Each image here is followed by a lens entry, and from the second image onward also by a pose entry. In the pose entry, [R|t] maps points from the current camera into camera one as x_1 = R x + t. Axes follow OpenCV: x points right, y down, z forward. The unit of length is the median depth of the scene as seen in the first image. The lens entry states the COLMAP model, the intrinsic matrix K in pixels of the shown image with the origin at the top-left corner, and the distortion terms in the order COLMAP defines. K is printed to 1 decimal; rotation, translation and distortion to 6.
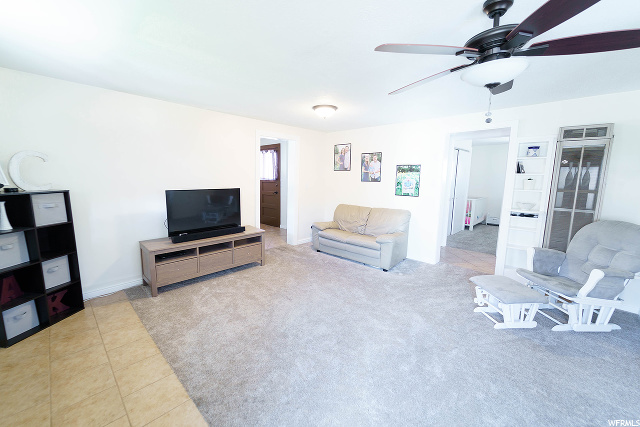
lens RADIAL K [[255.1, 0, 322.2], [0, 255.1, 211.9], [0, 0, 1]] dist [-0.007769, 0.000188]
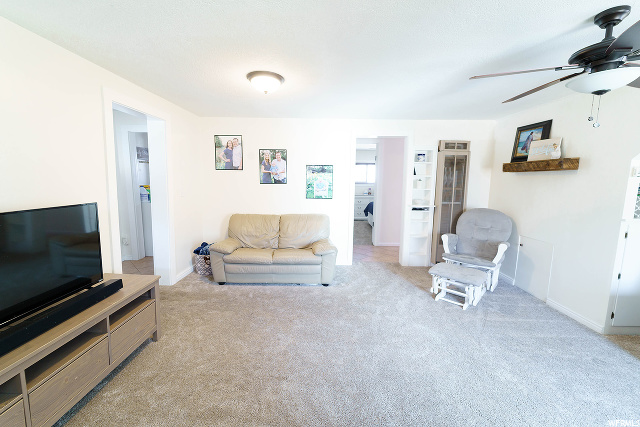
lens RADIAL K [[255.1, 0, 322.2], [0, 255.1, 211.9], [0, 0, 1]] dist [-0.007769, 0.000188]
pose [[0.733026, -0.094740, 0.673570, -0.288381], [0.093719, 0.994875, 0.037941, -0.048576], [-0.673713, 0.035315, 0.738149, 0.308370]]
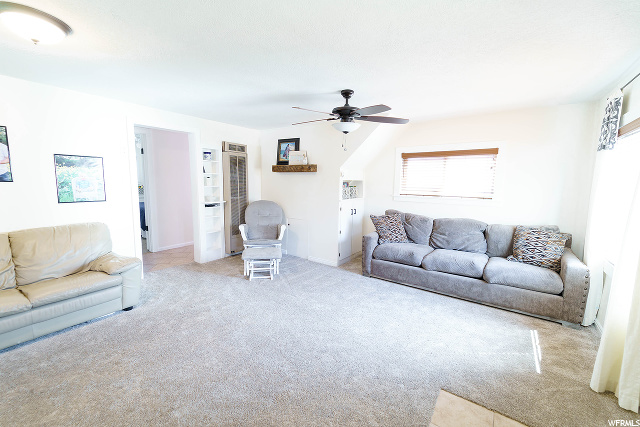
lens RADIAL K [[255.1, 0, 322.2], [0, 255.1, 211.9], [0, 0, 1]] dist [-0.007769, 0.000188]
pose [[-0.143133, -0.141955, 0.979470, -0.415267], [0.111792, 0.981008, 0.158514, -0.072440], [-0.983369, 0.132185, -0.124546, 0.463533]]
